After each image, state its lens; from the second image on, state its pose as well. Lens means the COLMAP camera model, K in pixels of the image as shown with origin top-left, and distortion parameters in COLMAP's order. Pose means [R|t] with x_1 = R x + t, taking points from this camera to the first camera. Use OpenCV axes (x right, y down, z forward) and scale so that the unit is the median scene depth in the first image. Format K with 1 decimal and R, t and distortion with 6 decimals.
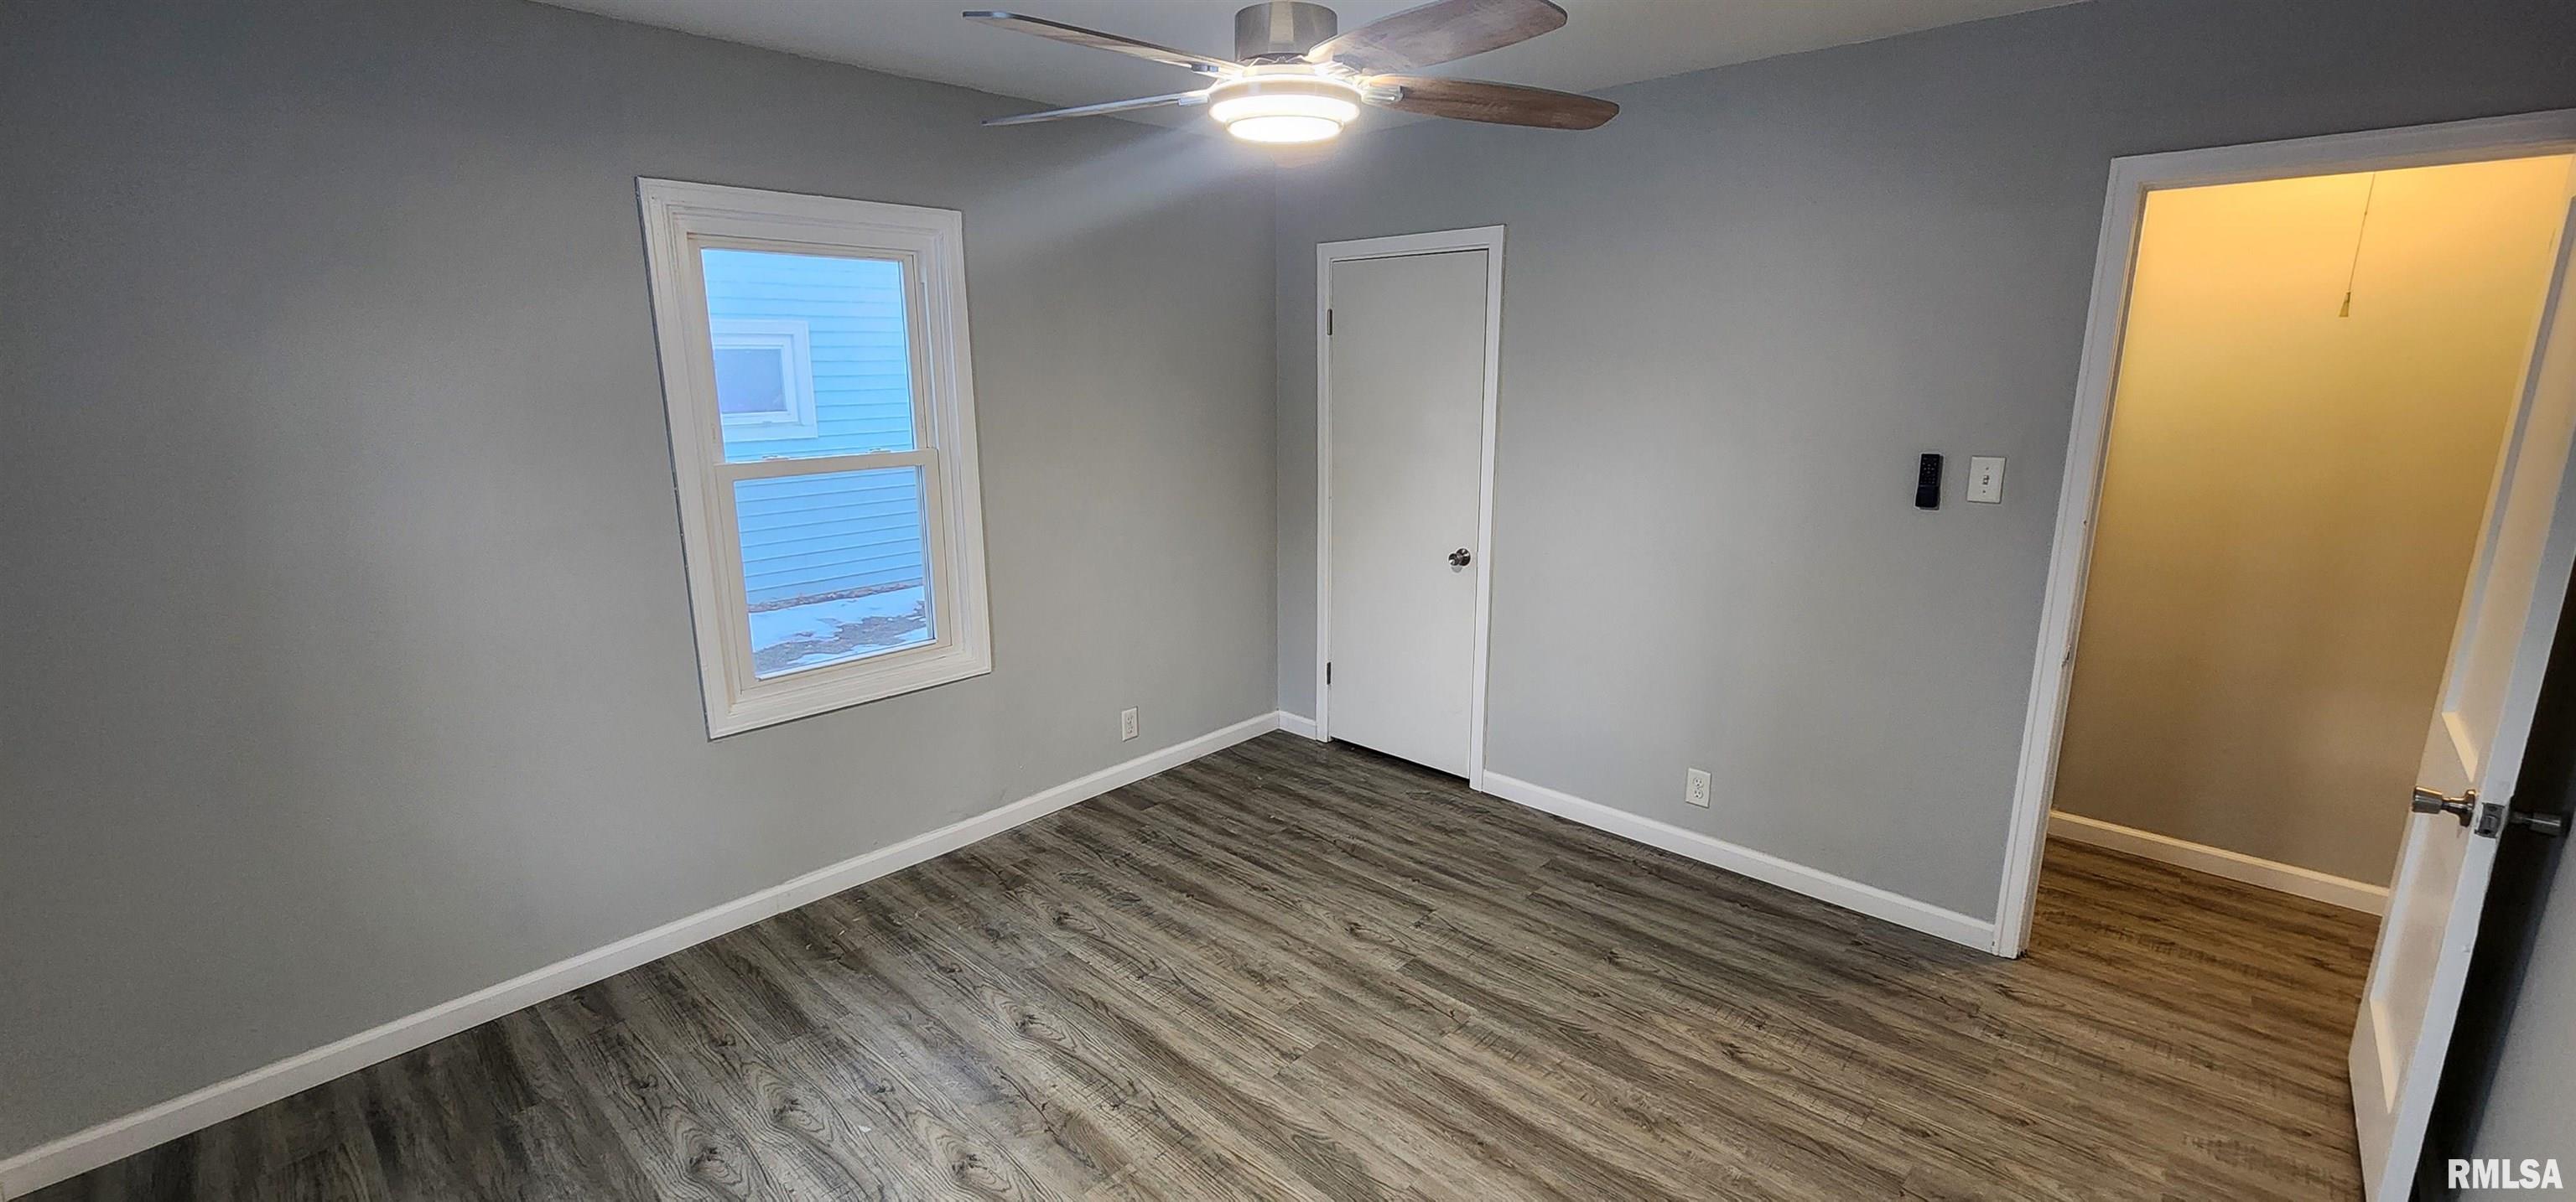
lens RADIAL K [[1054.3, 0, 1271.0], [0, 1054.3, 606.7], [0, 0, 1]] dist [-0.008184, 0.000554]
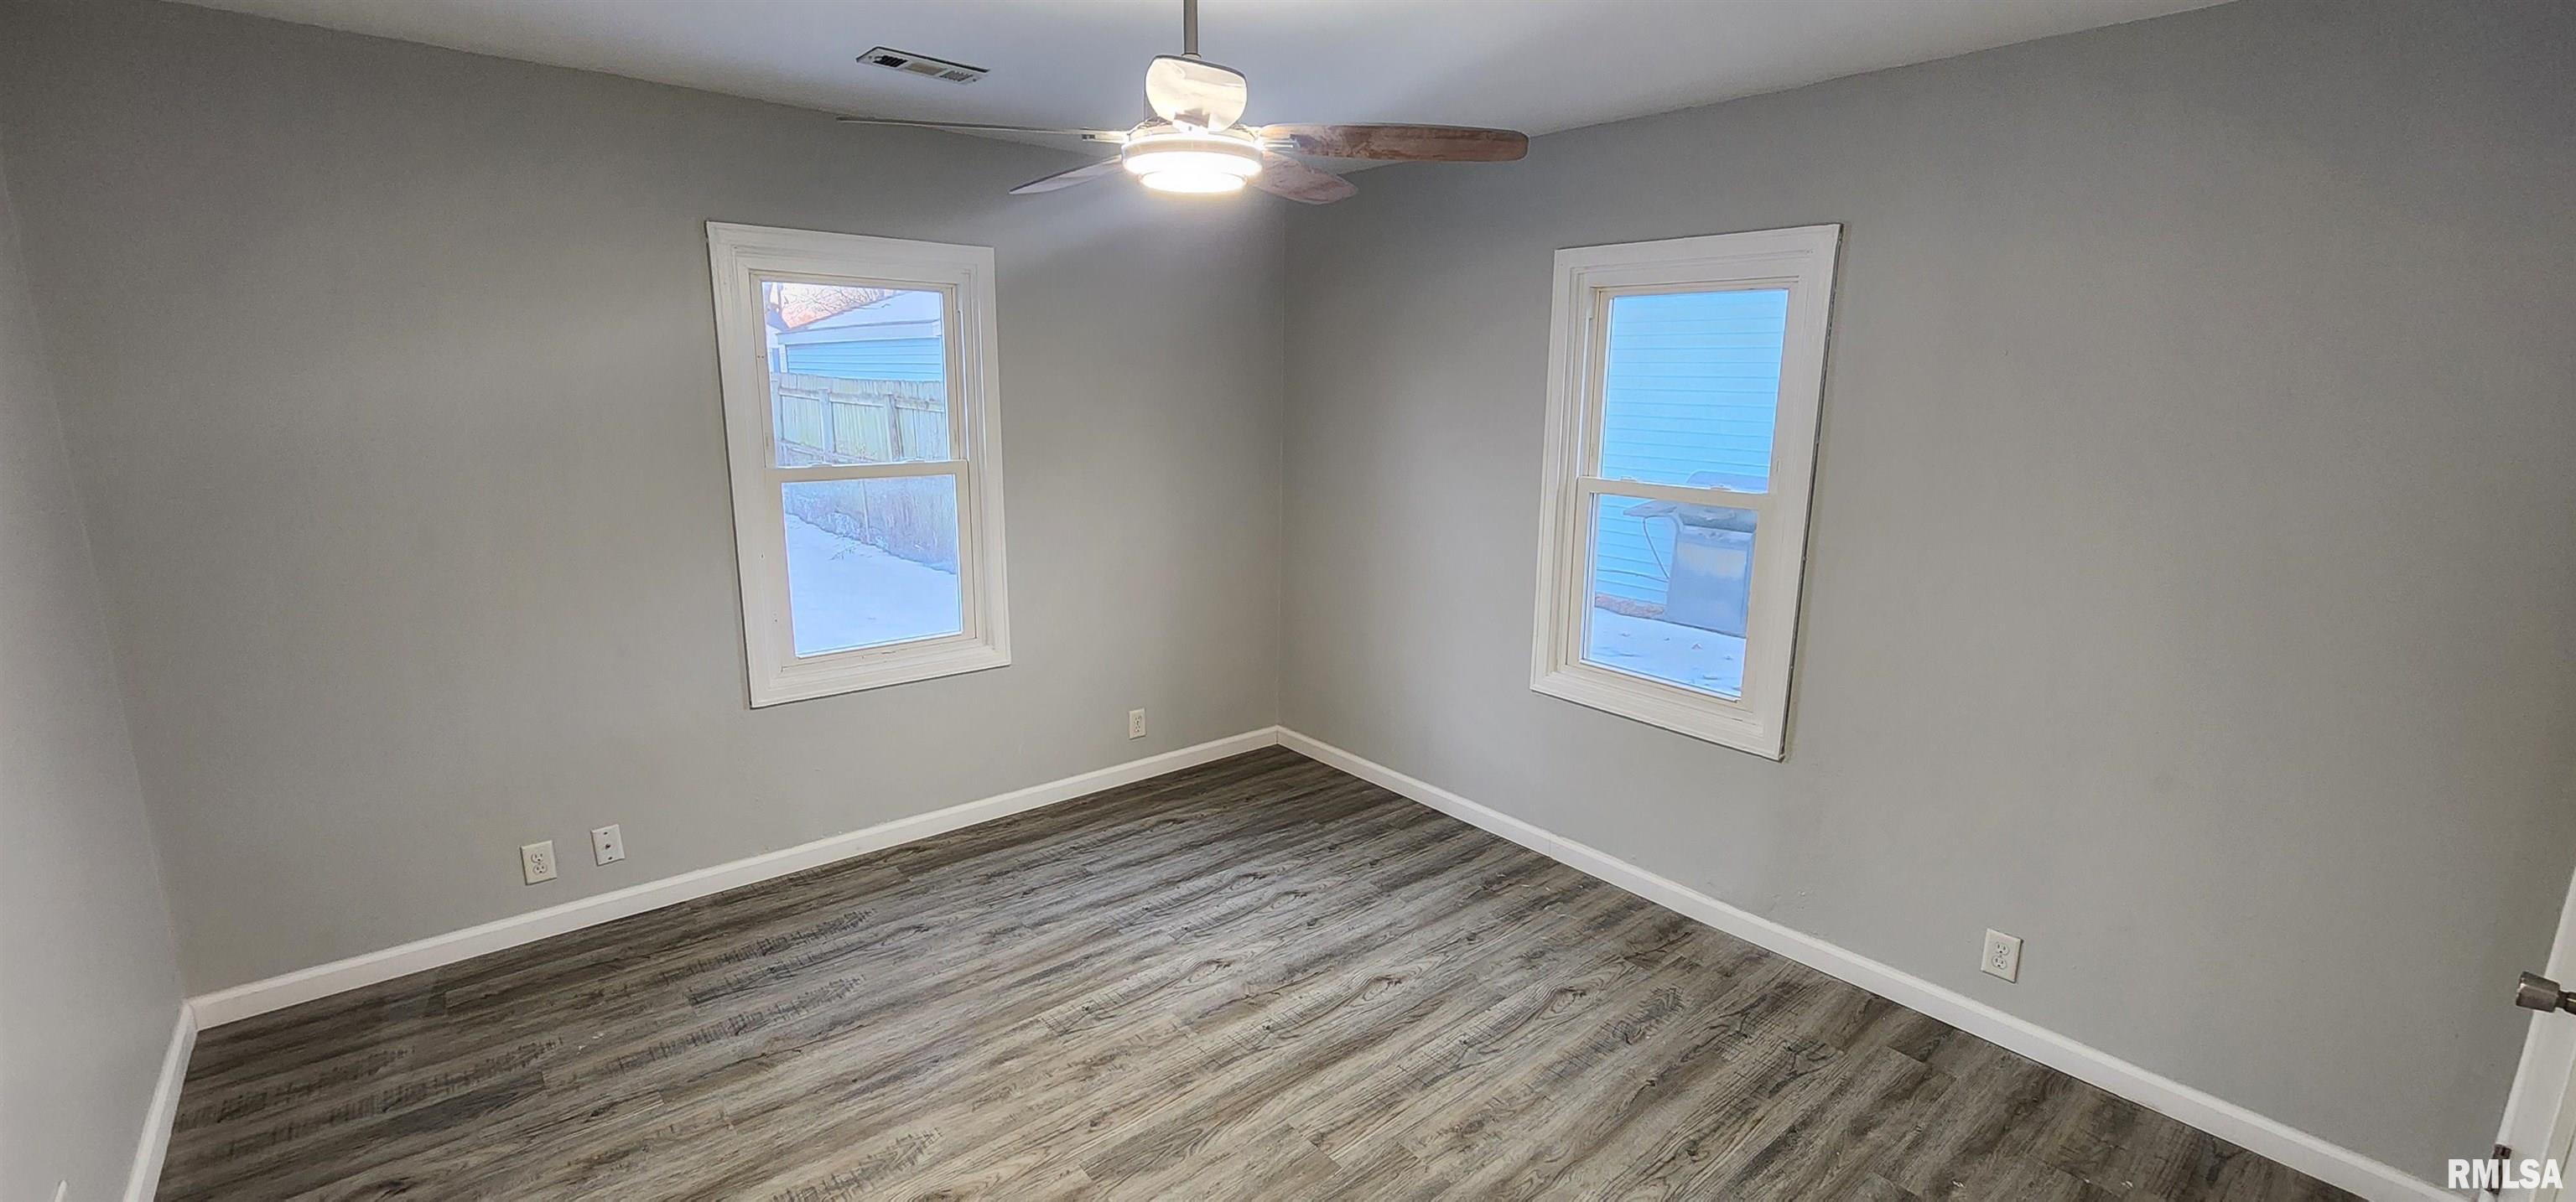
lens RADIAL K [[1054.3, 0, 1282.5], [0, 1054.3, 596.1], [0, 0, 1]] dist [-0.008184, 0.000554]
pose [[-0.110843, 0.211994, -0.970965, 0.692627], [-0.242791, 0.941607, 0.233300, -0.197315], [0.963725, 0.261601, -0.052901, 0.749792]]
